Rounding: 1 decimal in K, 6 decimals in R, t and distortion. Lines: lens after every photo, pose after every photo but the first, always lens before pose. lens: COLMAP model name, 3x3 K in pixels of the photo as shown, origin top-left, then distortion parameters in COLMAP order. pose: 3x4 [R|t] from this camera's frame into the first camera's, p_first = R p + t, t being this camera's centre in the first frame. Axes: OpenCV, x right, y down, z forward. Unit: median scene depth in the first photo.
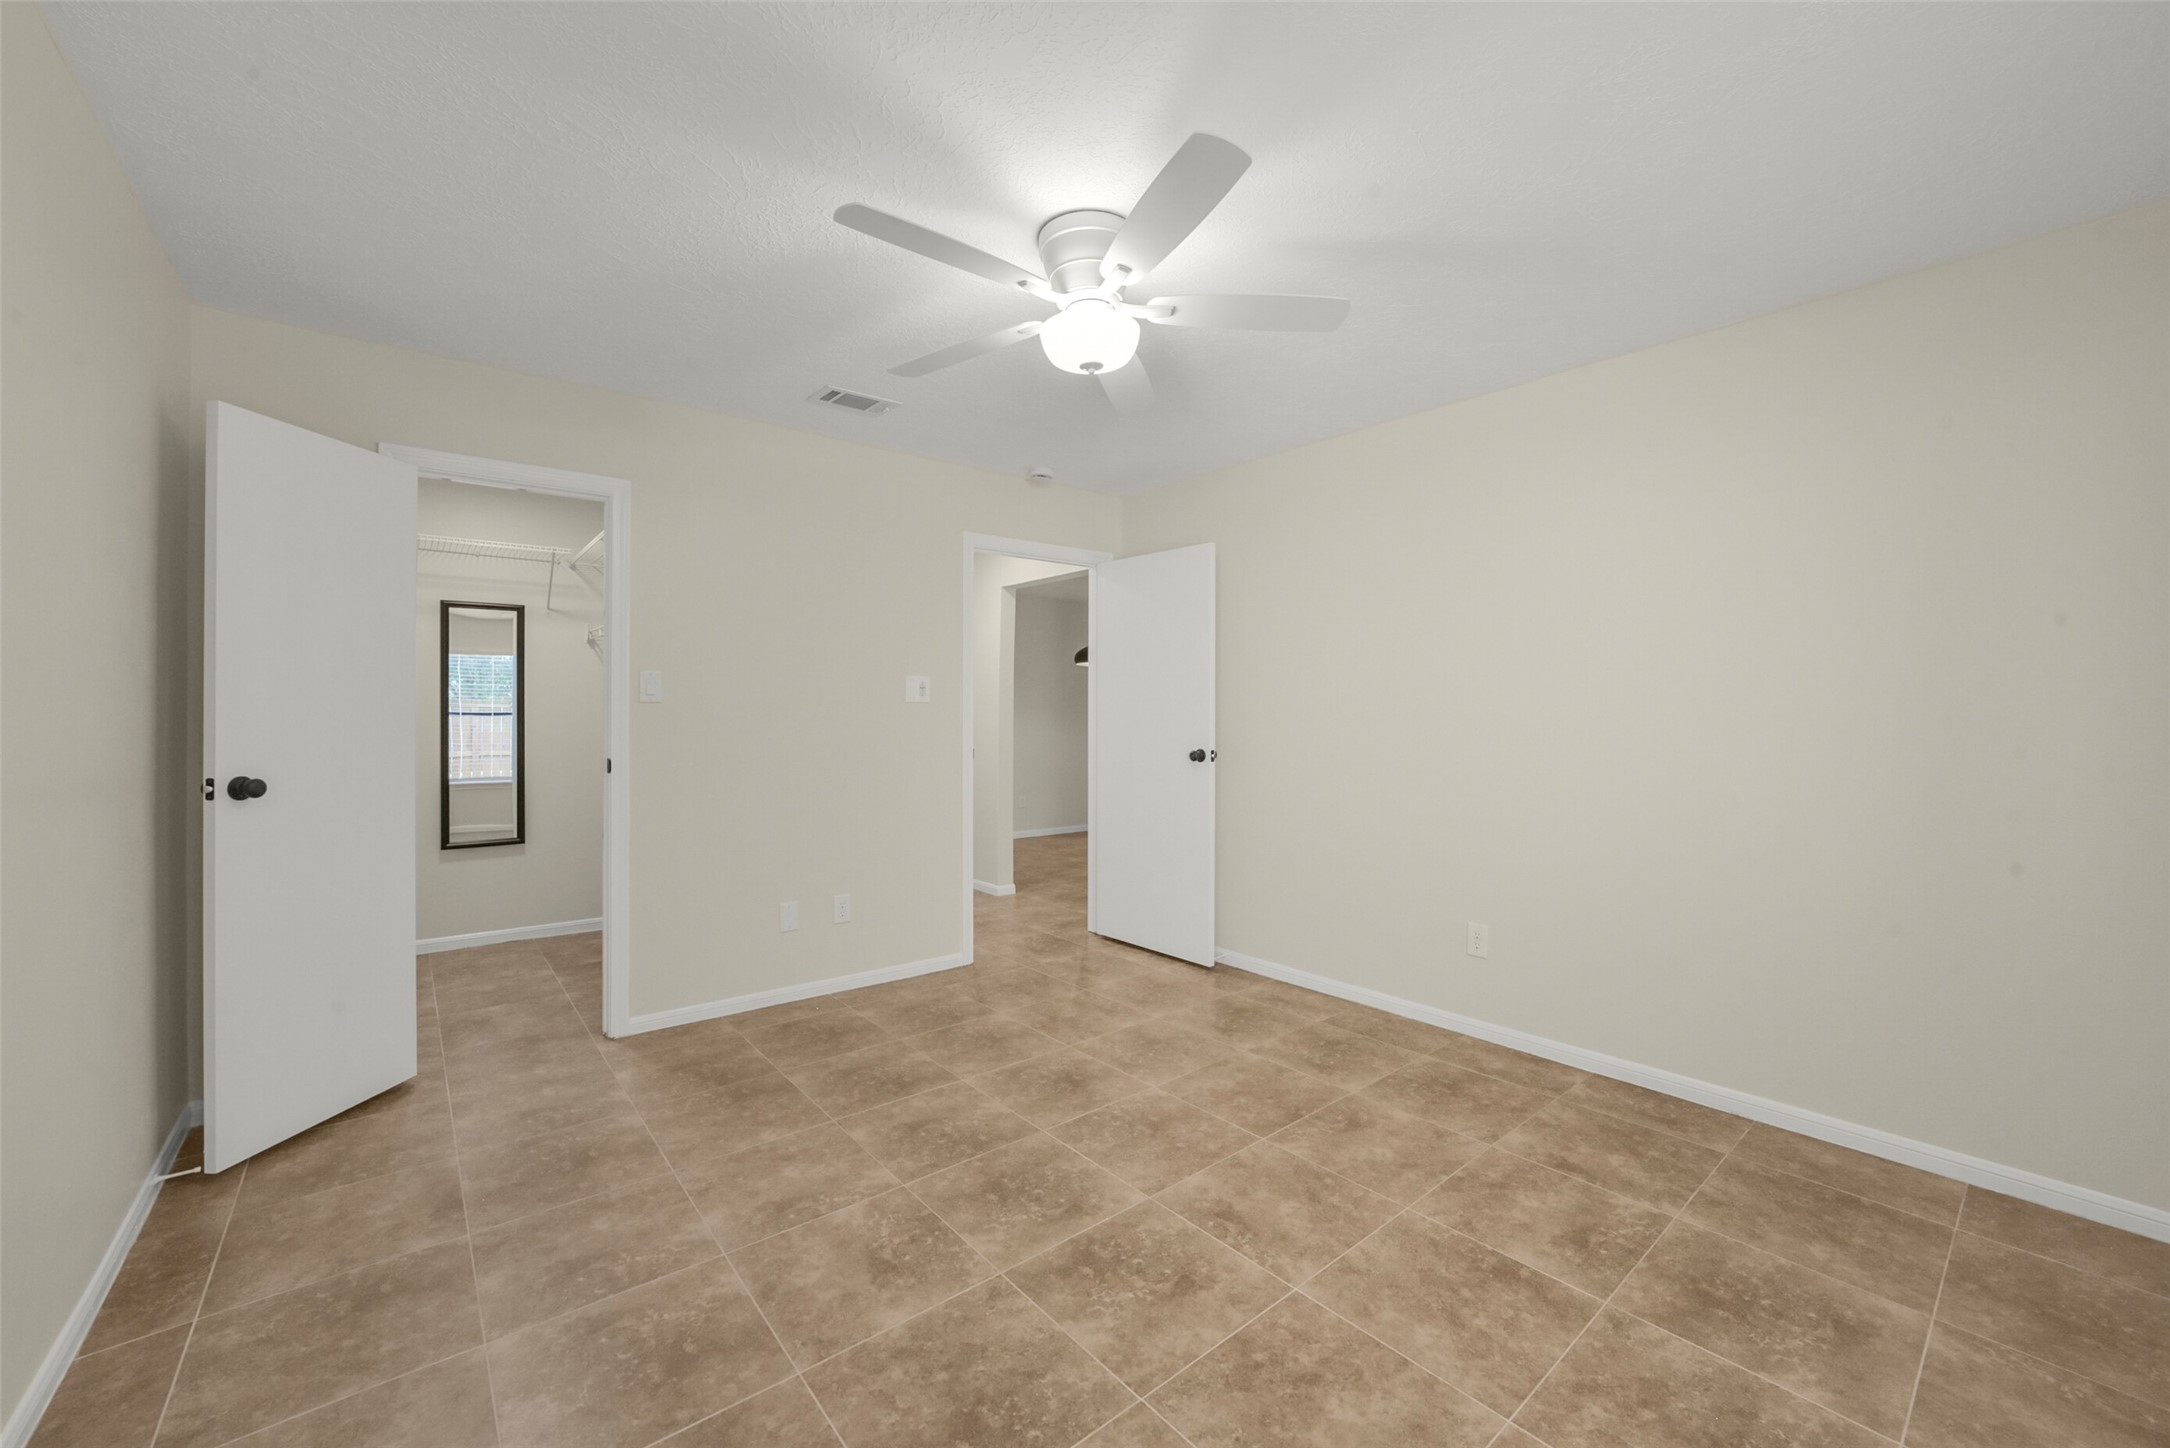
lens RADIAL K [[850.3, 0, 1085.0], [0, 850.3, 724.0], [0, 0, 1]] dist [-0.030578, 0.010043]
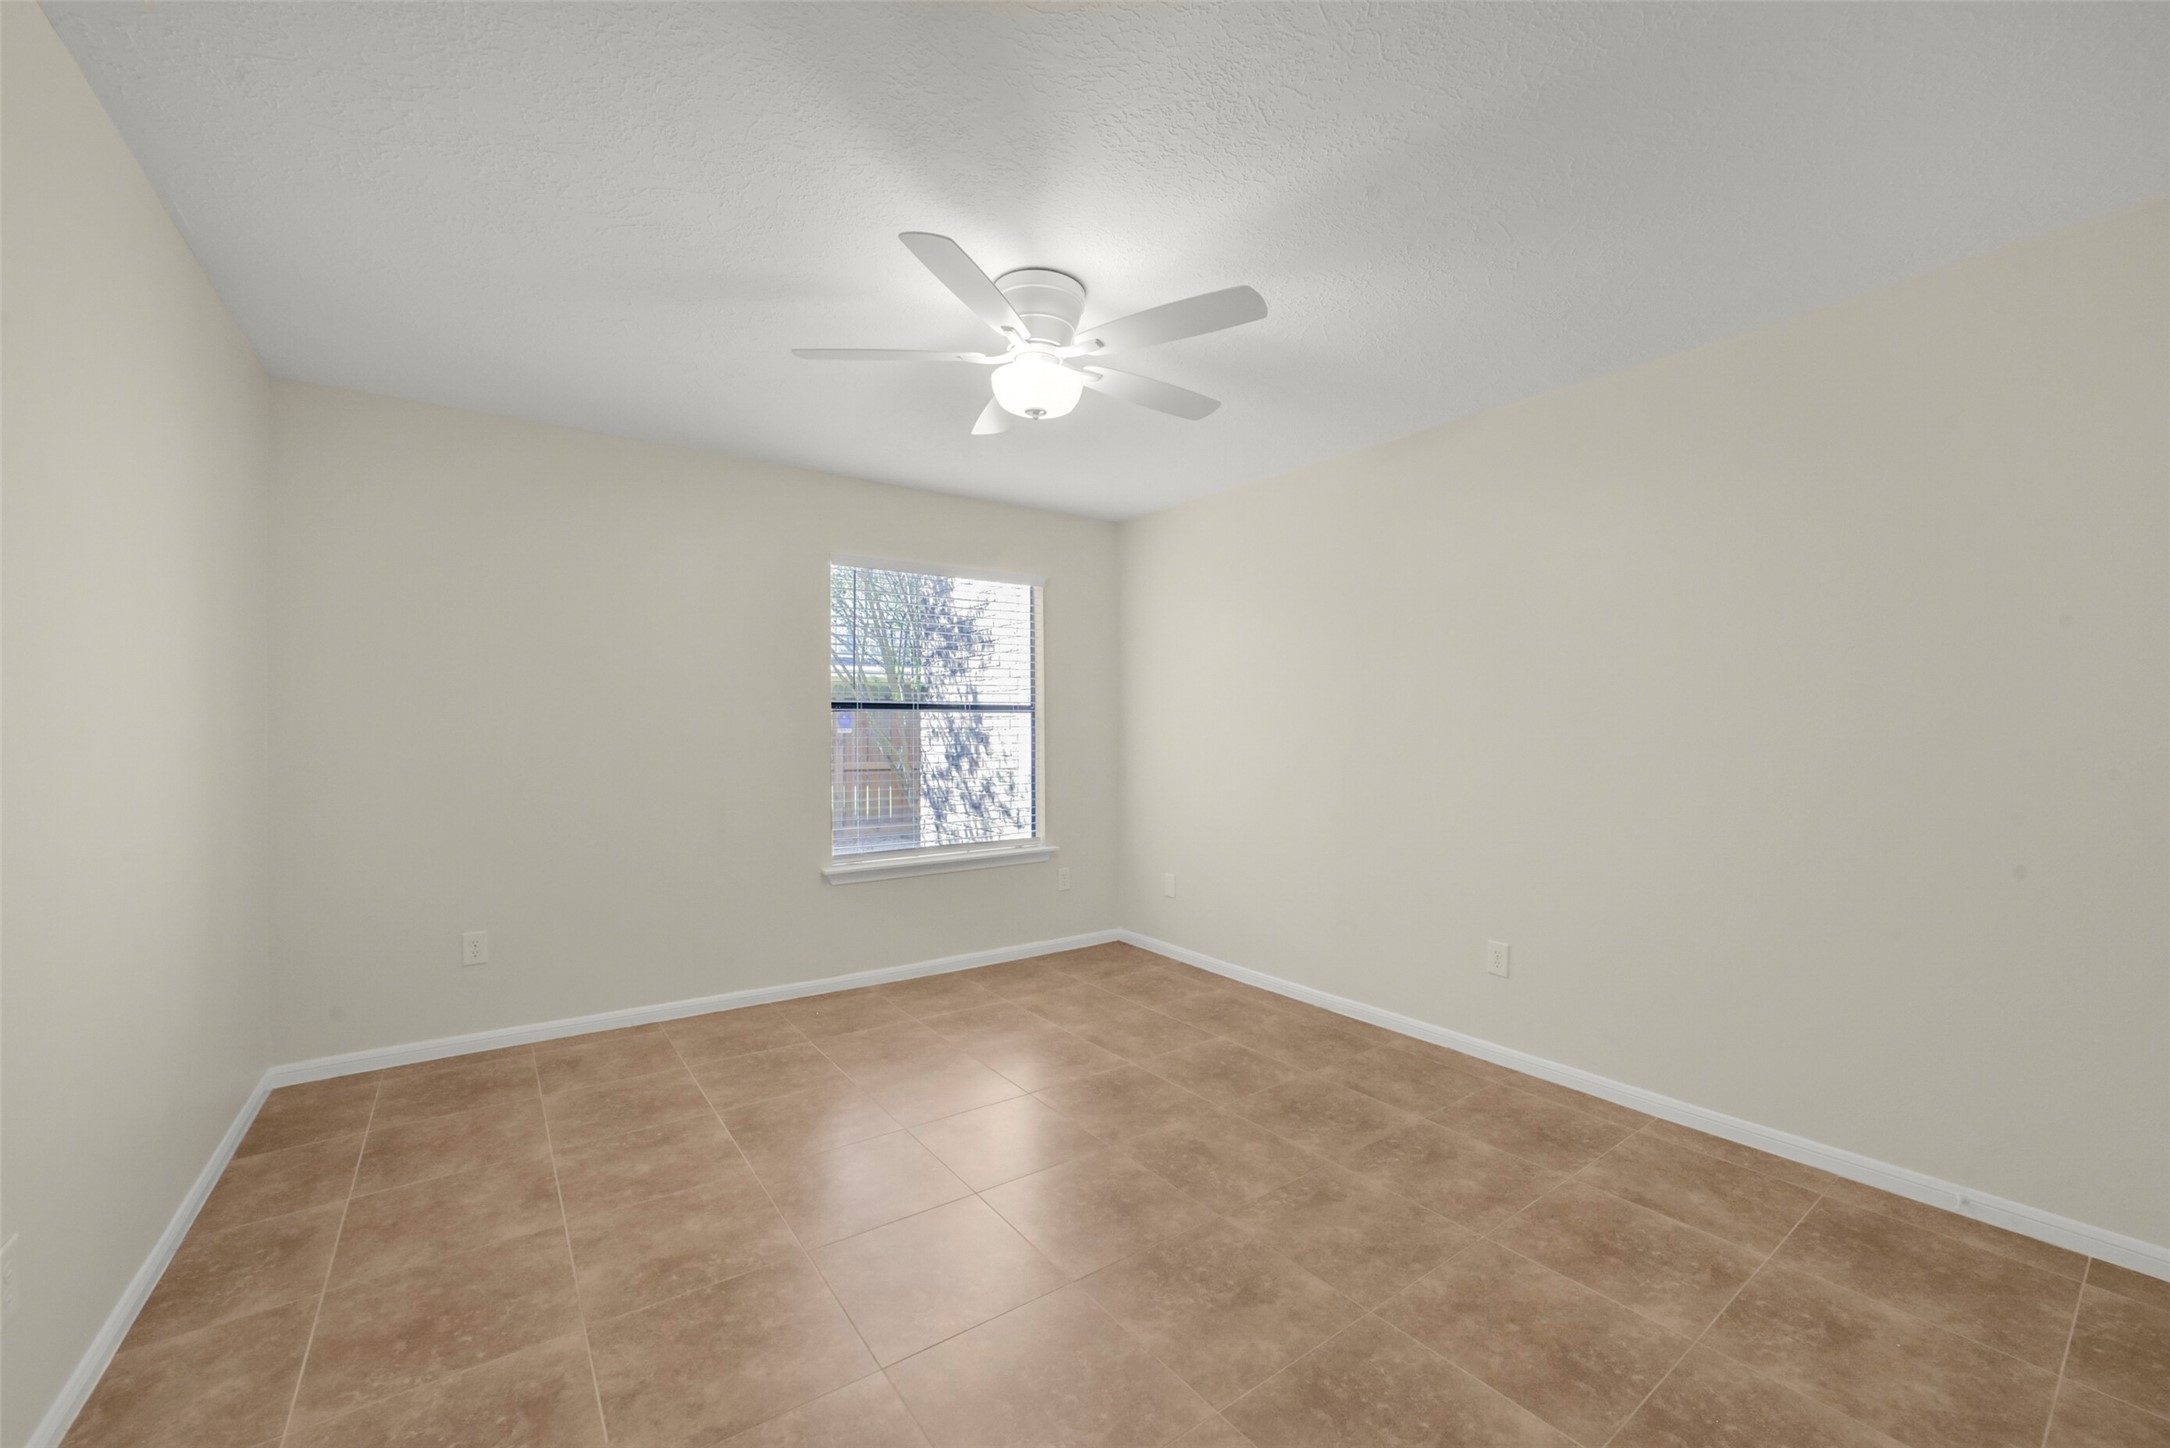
lens RADIAL K [[854.9, 0, 1093.3], [0, 854.9, 722.6], [0, 0, 1]] dist [-0.029936, 0.010123]
pose [[-0.998752, -0.002418, 0.049895, -0.105886], [-0.002140, 0.999982, 0.005628, -0.025902], [-0.049908, 0.005515, -0.998739, 1.799474]]
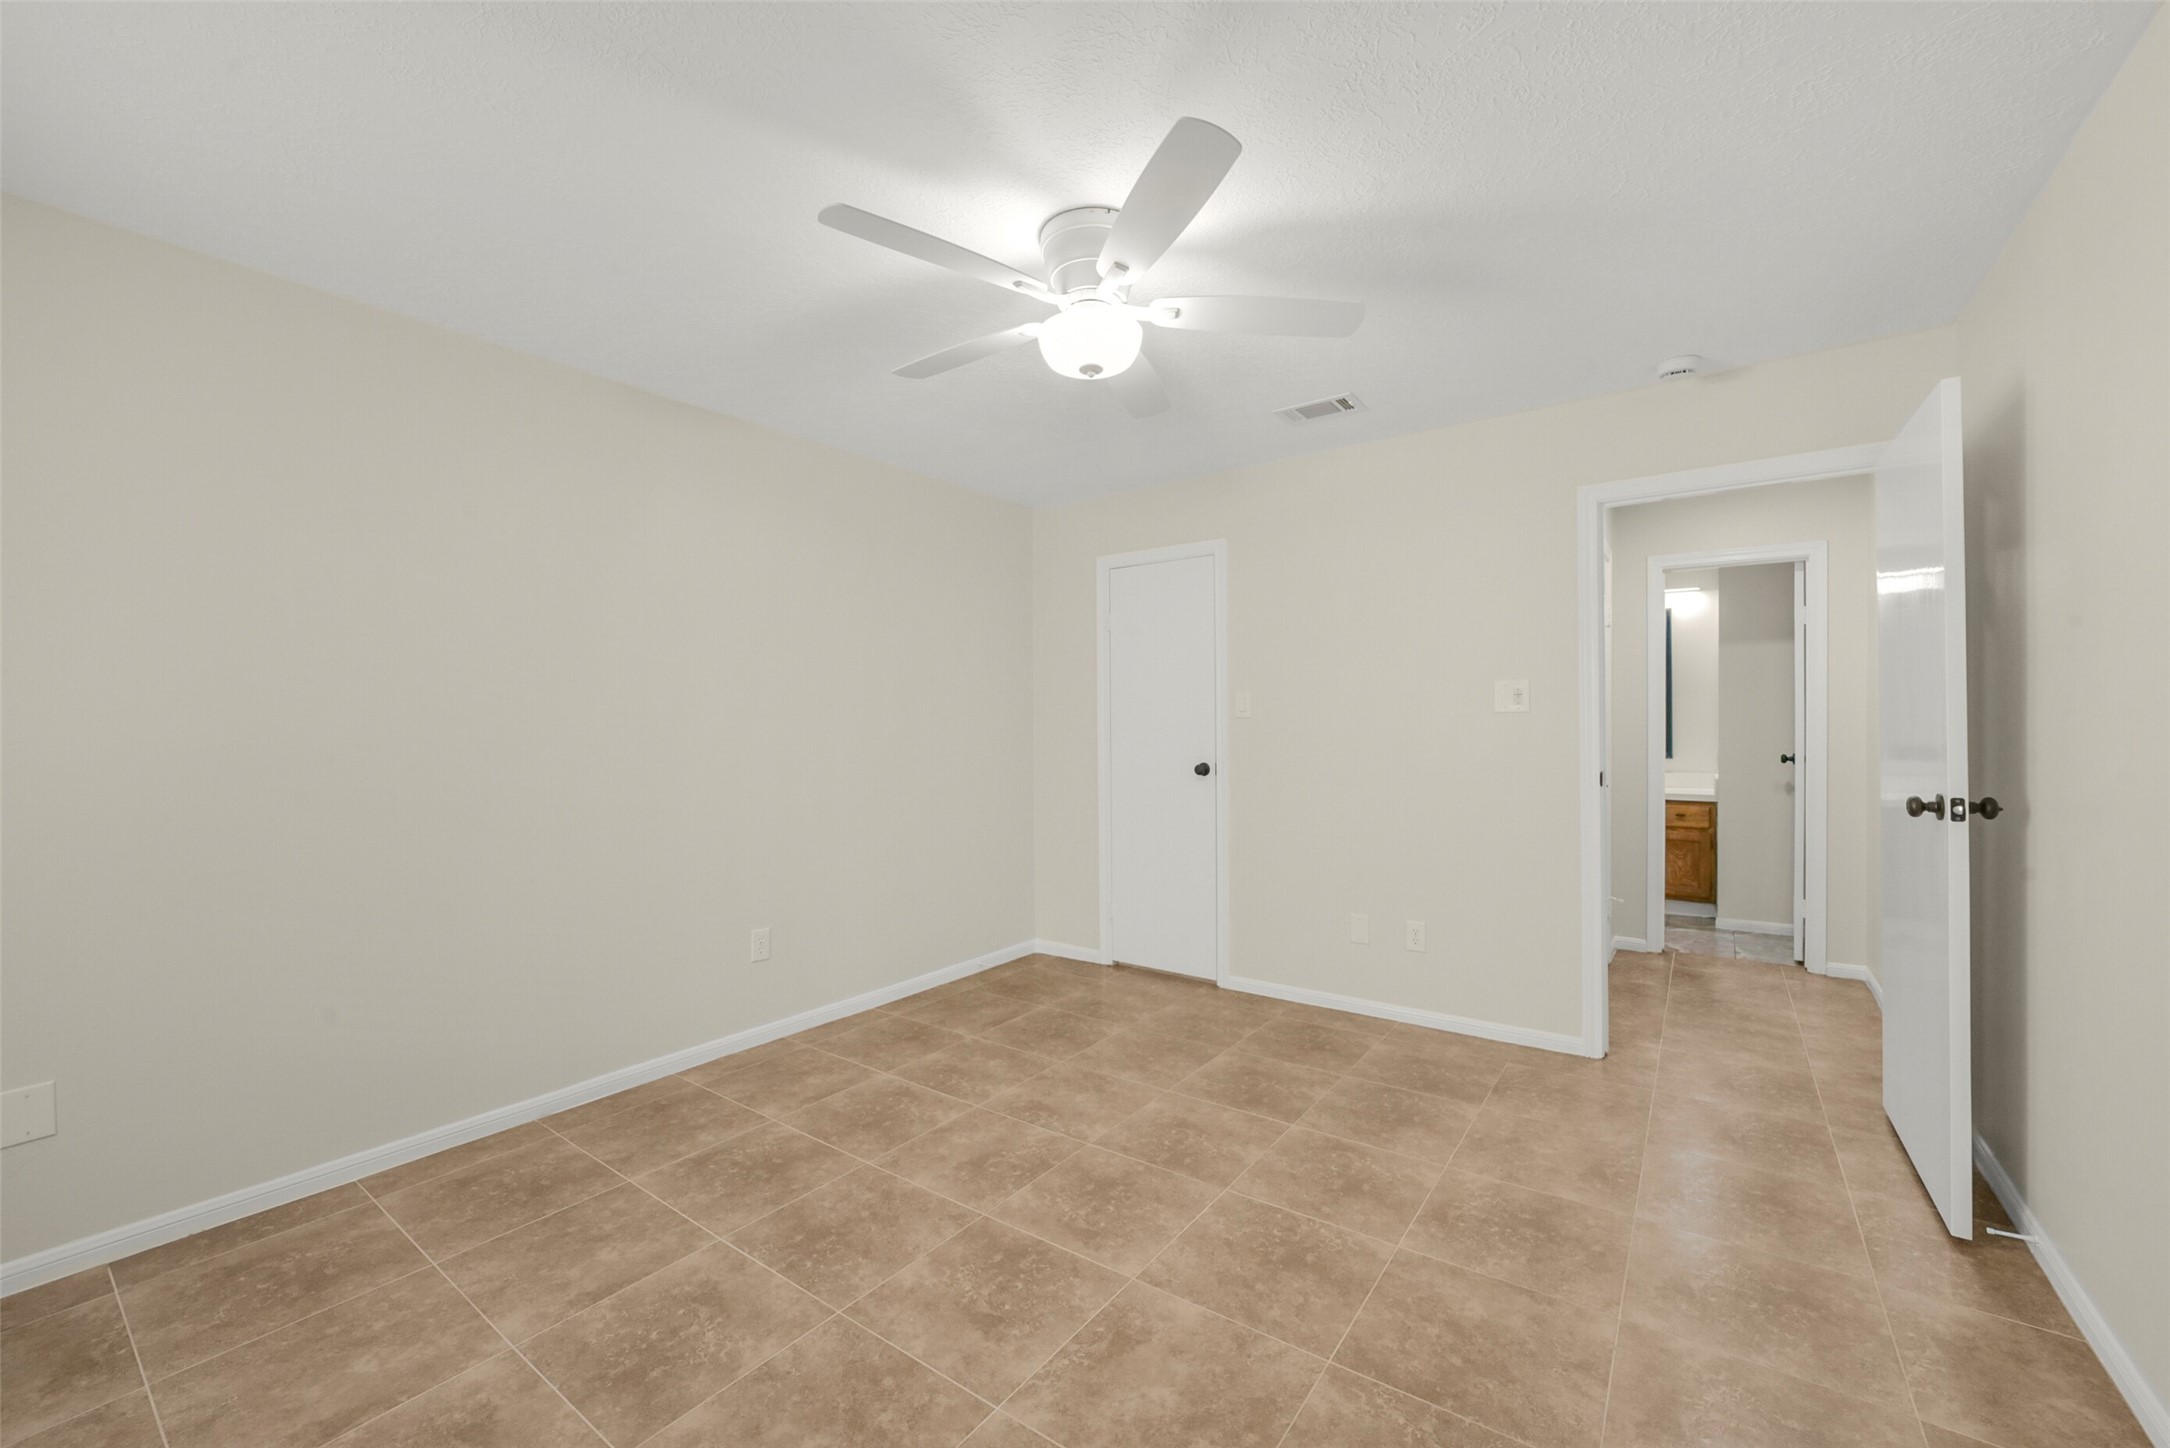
lens RADIAL K [[854.9, 0, 1093.3], [0, 854.9, 722.6], [0, 0, 1]] dist [-0.029936, 0.010123]
pose [[0.254881, -0.006708, -0.966949, 0.817337], [-0.003742, 0.999962, -0.007923, -0.012223], [0.966965, 0.005638, 0.254846, 0.644165]]
